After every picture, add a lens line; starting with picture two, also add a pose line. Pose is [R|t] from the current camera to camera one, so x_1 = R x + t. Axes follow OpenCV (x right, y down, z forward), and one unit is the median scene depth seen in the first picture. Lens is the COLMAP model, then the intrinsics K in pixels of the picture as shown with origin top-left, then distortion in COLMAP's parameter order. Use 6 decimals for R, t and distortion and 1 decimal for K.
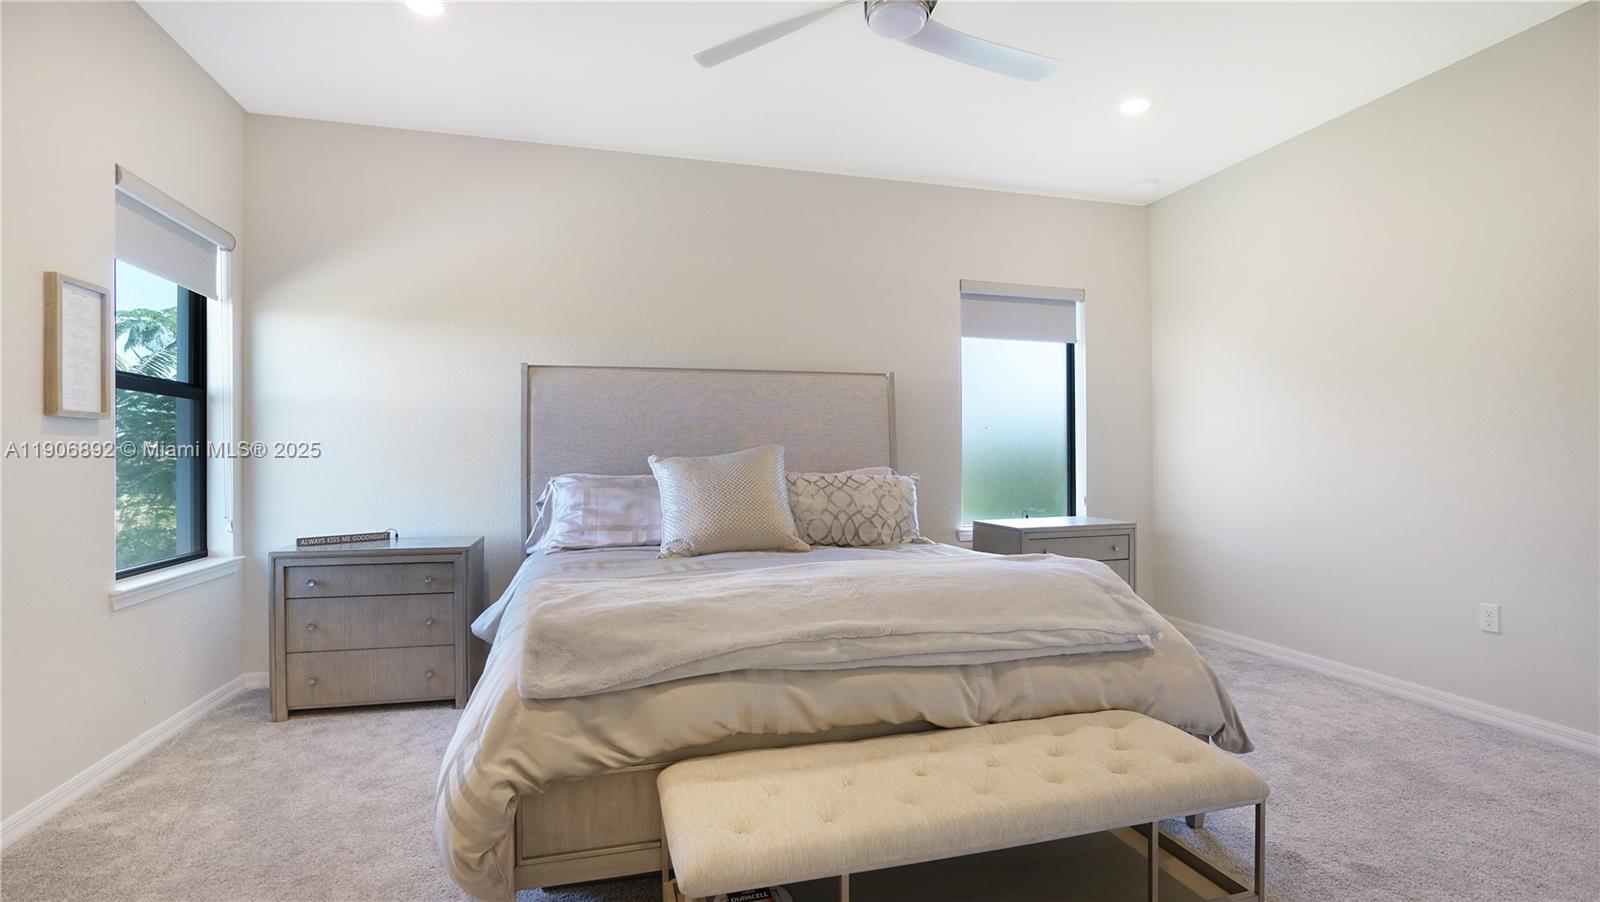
lens RADIAL K [[733.1, 0, 785.6], [0, 733.1, 450.9], [0, 0, 1]] dist [-0.047166, 0.025017]
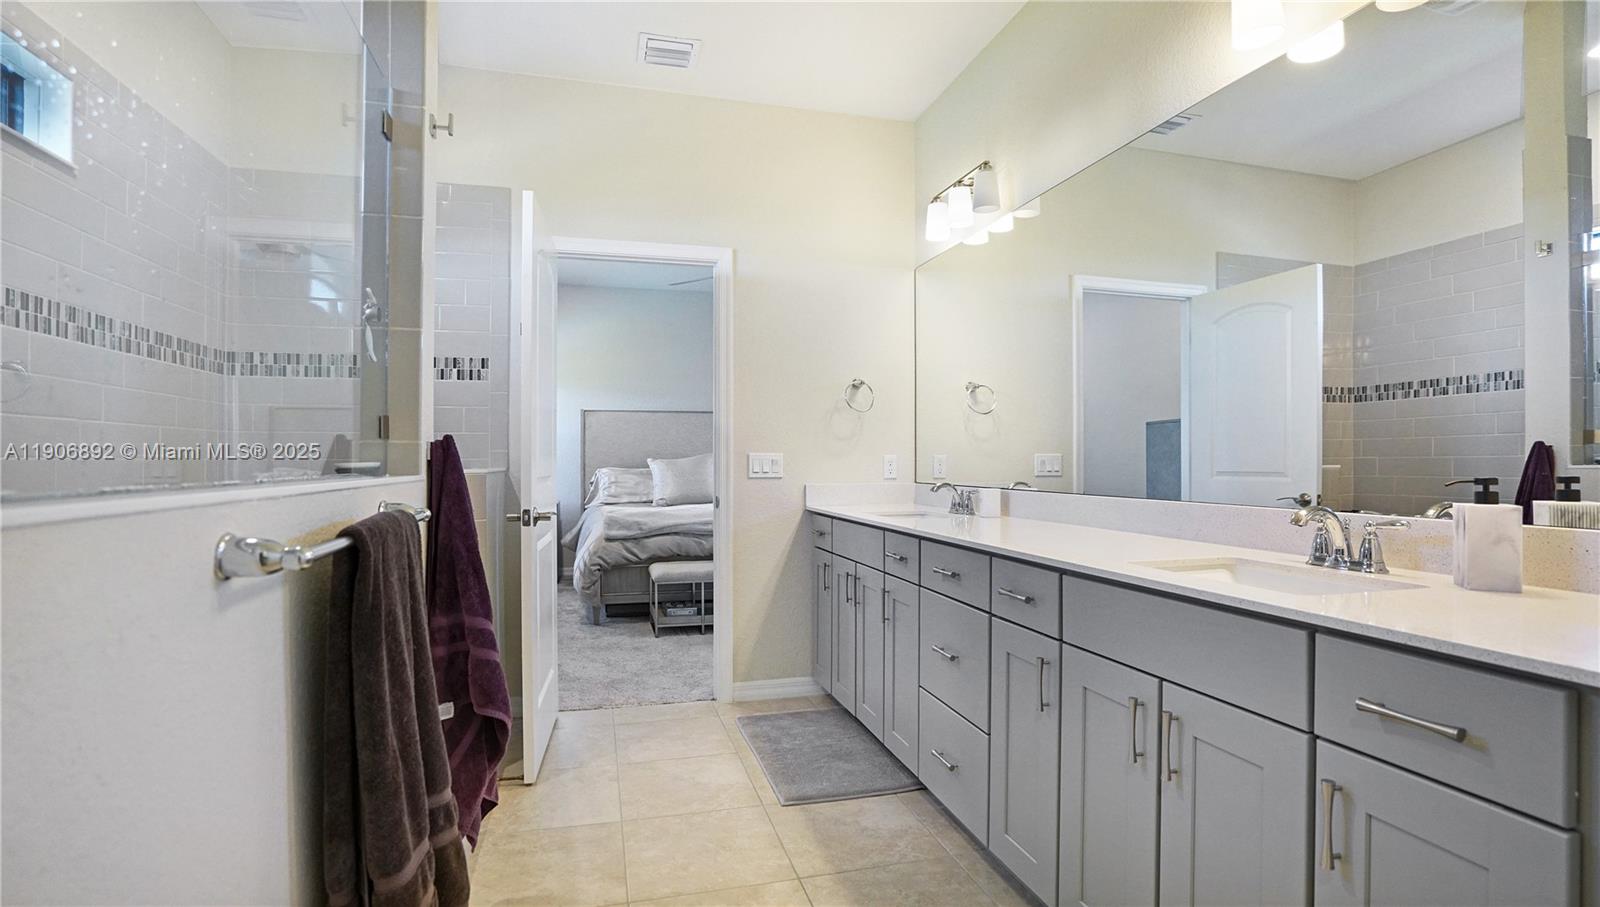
lens RADIAL K [[733.1, 0, 785.6], [0, 733.1, 453.4], [0, 0, 1]] dist [-0.047166, 0.025017]
pose [[0.999988, 0.002775, -0.003996, 0.203630], [-0.002779, 0.999996, -0.000882, -0.006137], [0.003993, 0.000893, 0.999992, -1.022913]]
